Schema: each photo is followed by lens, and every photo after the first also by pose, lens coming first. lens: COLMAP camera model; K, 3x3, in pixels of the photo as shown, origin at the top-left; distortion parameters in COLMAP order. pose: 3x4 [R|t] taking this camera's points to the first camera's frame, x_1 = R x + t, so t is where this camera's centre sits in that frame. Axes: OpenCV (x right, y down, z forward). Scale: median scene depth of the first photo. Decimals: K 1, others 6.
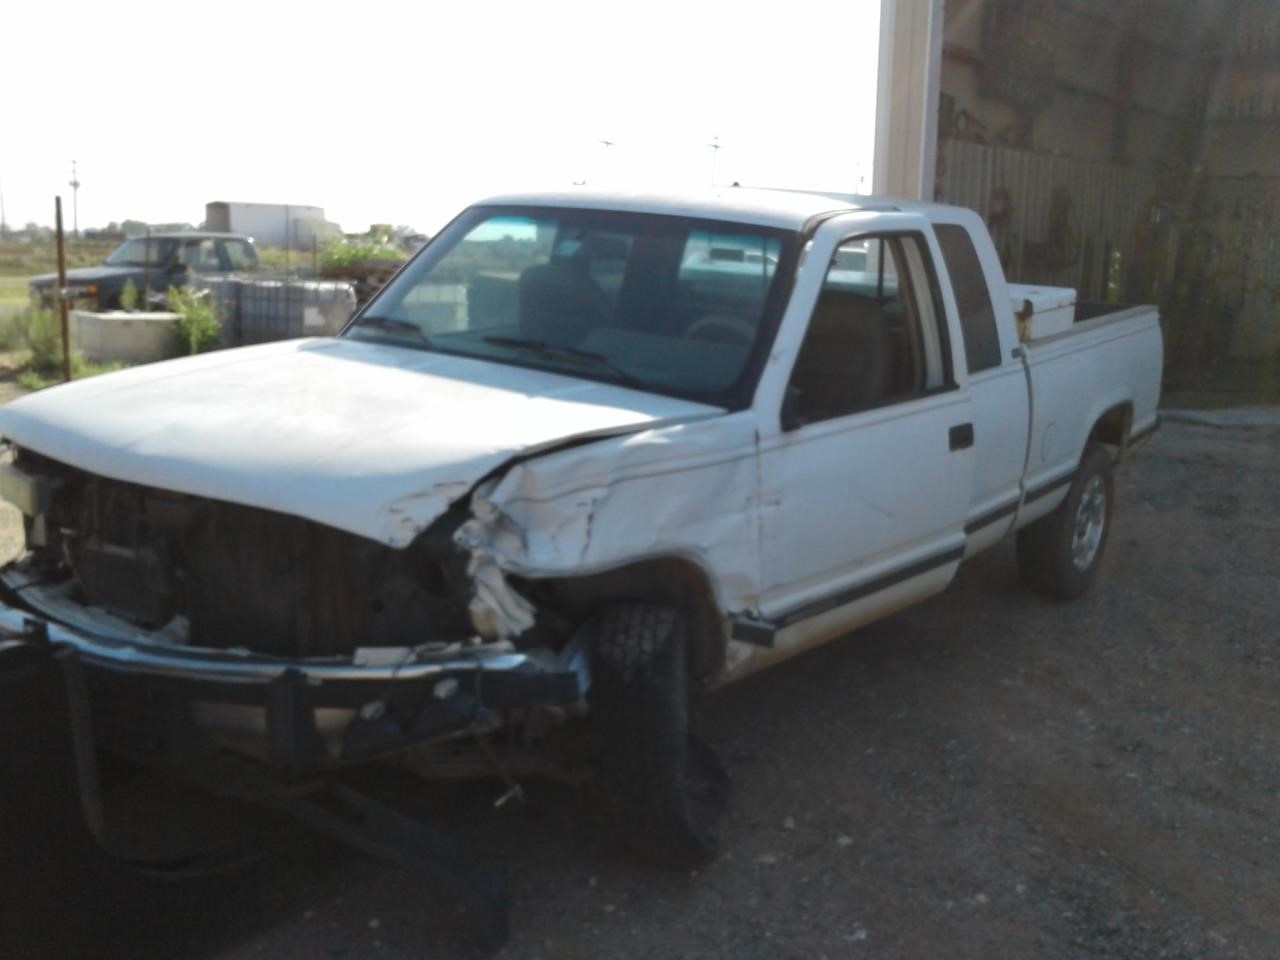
lens RADIAL K [[1223.4, 0, 631.4], [0, 1223.4, 477.1], [0, 0, 1]] dist [0.113793, -0.223678]
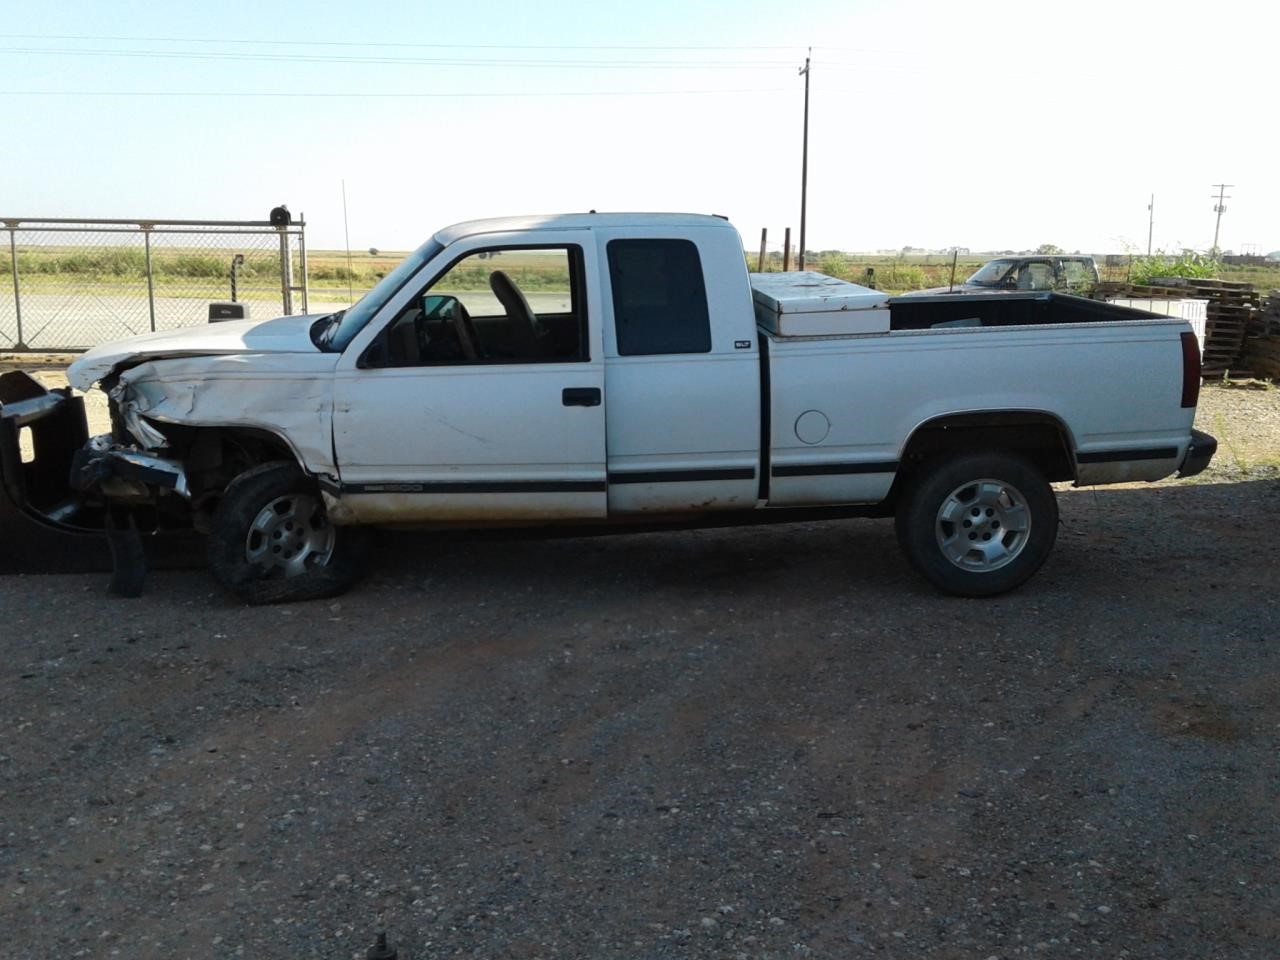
lens RADIAL K [[1223.4, 0, 631.4], [0, 1223.4, 477.1], [0, 0, 1]] dist [0.113793, -0.223678]
pose [[0.634696, 0.118741, -0.763584, 1.669614], [-0.134341, 0.990032, 0.042290, -0.012683], [0.760995, 0.075739, 0.644322, 0.253777]]
